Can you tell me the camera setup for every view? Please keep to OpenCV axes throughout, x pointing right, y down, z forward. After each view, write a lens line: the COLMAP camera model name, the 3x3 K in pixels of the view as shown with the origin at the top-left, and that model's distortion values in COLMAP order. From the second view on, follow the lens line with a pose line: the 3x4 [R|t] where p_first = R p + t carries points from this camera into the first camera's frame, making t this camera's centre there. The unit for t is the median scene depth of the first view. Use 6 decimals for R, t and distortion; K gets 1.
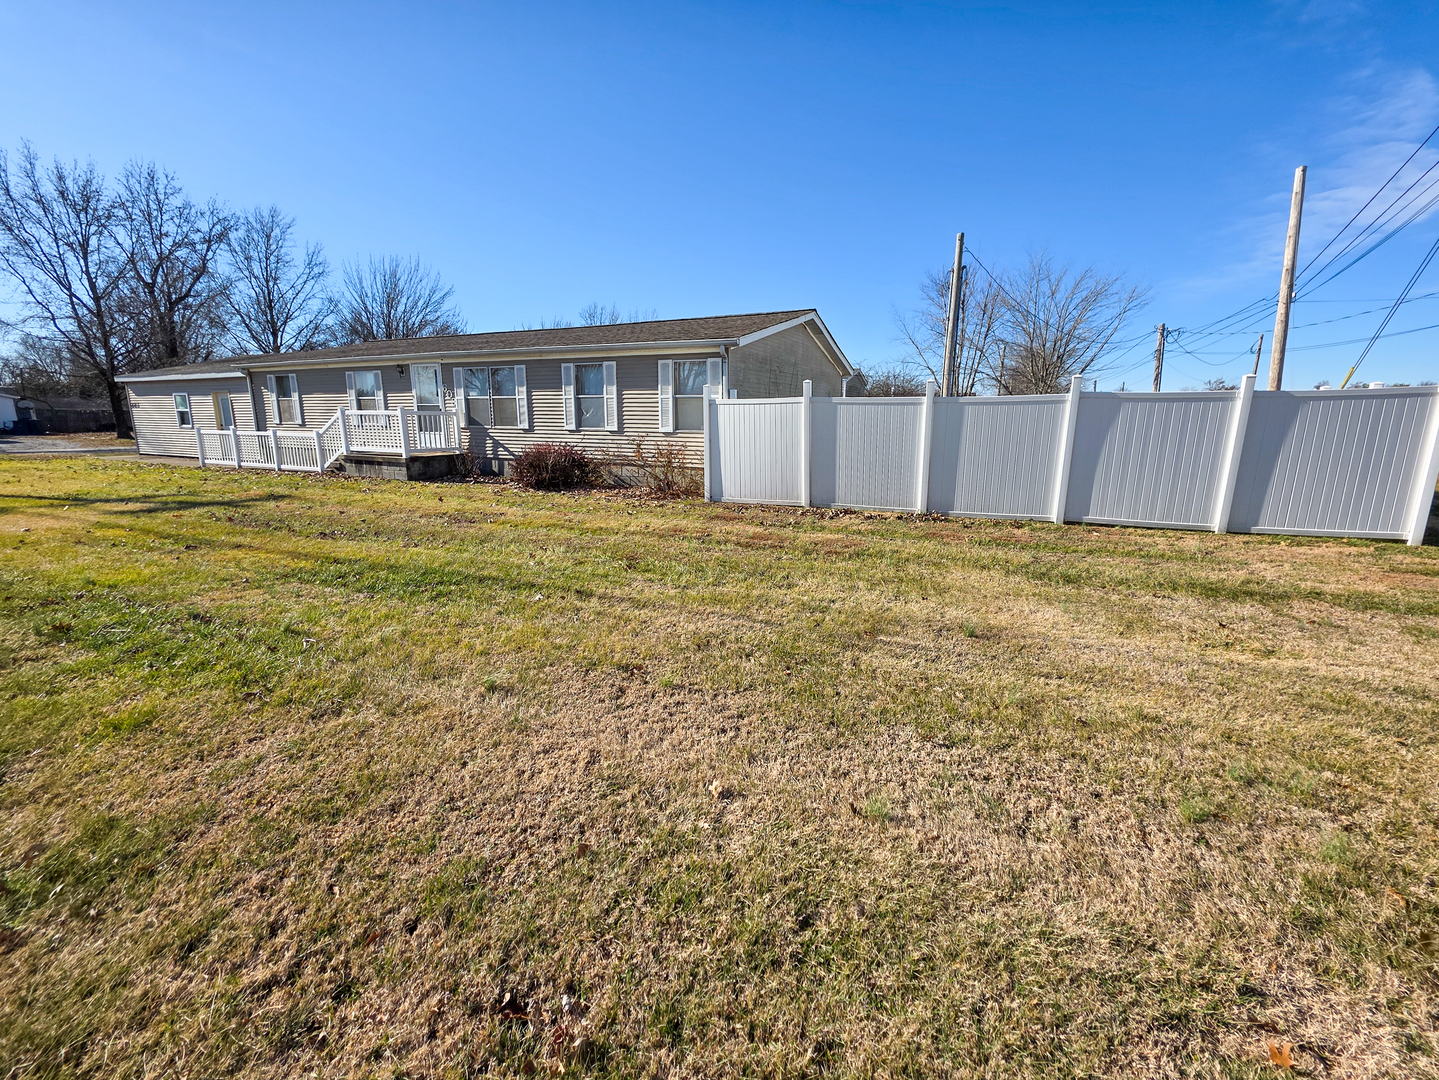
lens RADIAL K [[570.0, 0, 719.5], [0, 570.0, 540.0], [0, 0, 1]] dist [0.001252, -0.000255]
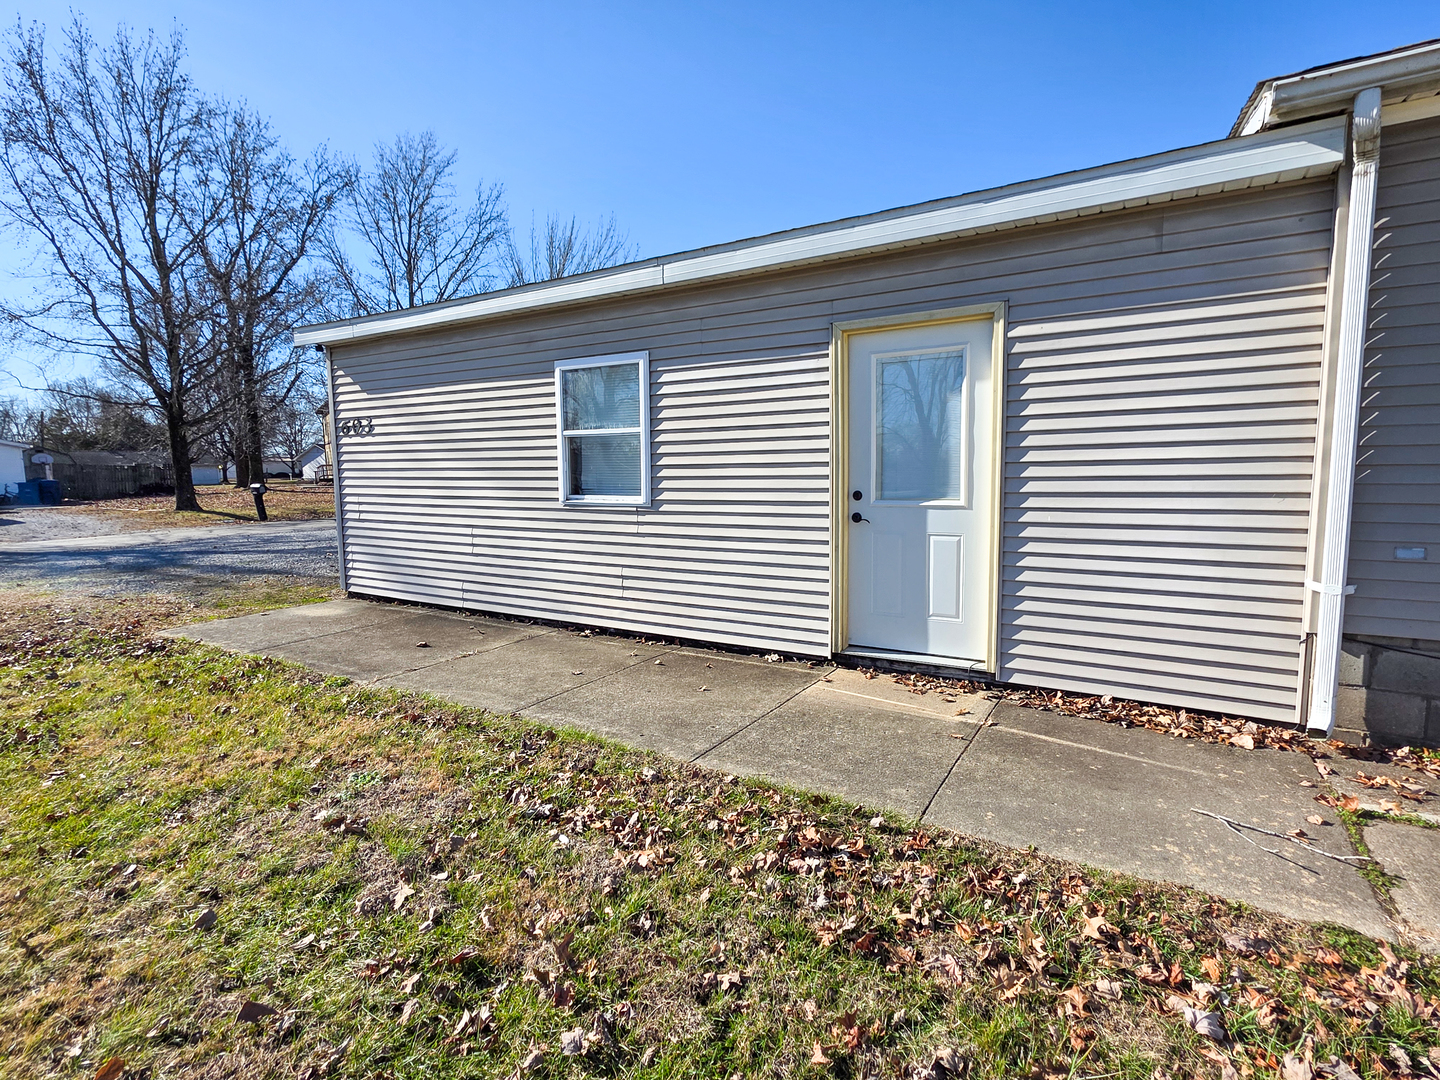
lens RADIAL K [[681.2, 0, 720.0], [0, 681.2, 540.0], [0, 0, 1]] dist [0.002511, 0.000590]
pose [[0.995132, -0.012578, -0.097750, -1.072671], [0.003201, 0.995424, -0.095503, -0.195310], [0.098504, 0.094725, 0.990618, 0.910474]]
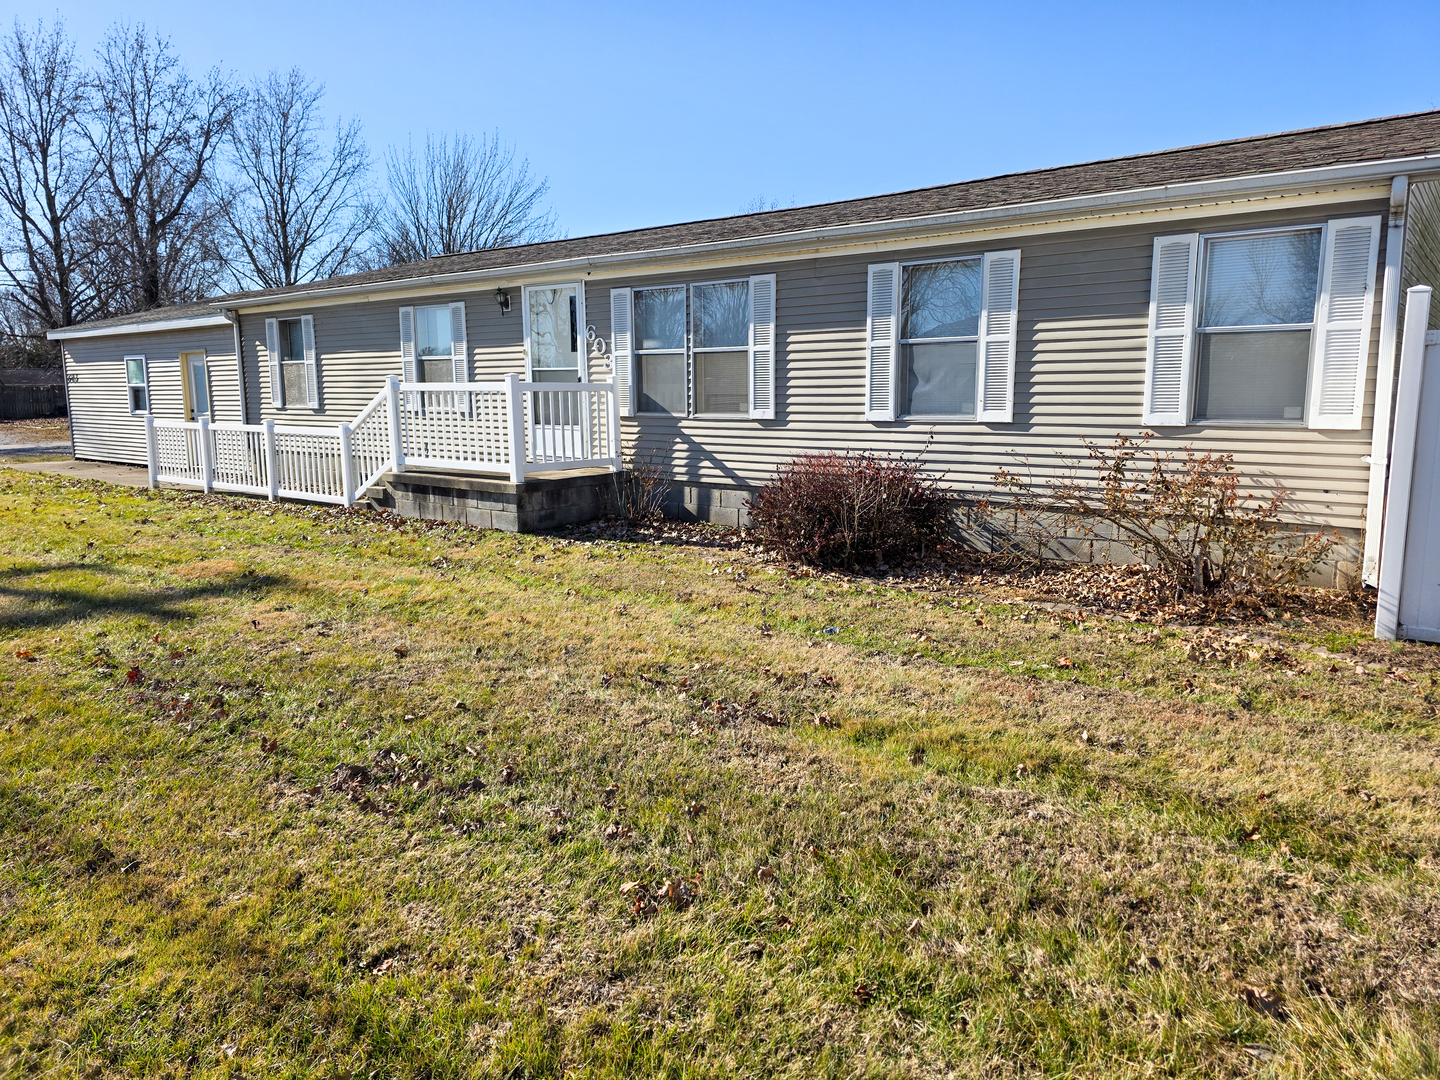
lens RADIAL K [[930.0, 0, 720.0], [0, 930.0, 540.0], [0, 0, 1]] dist [0.054779, -0.043298]
pose [[0.975269, 0.021229, -0.219998, -0.182404], [-0.031719, 0.998516, -0.044264, -0.057803], [0.218732, 0.050147, 0.974496, 0.248740]]
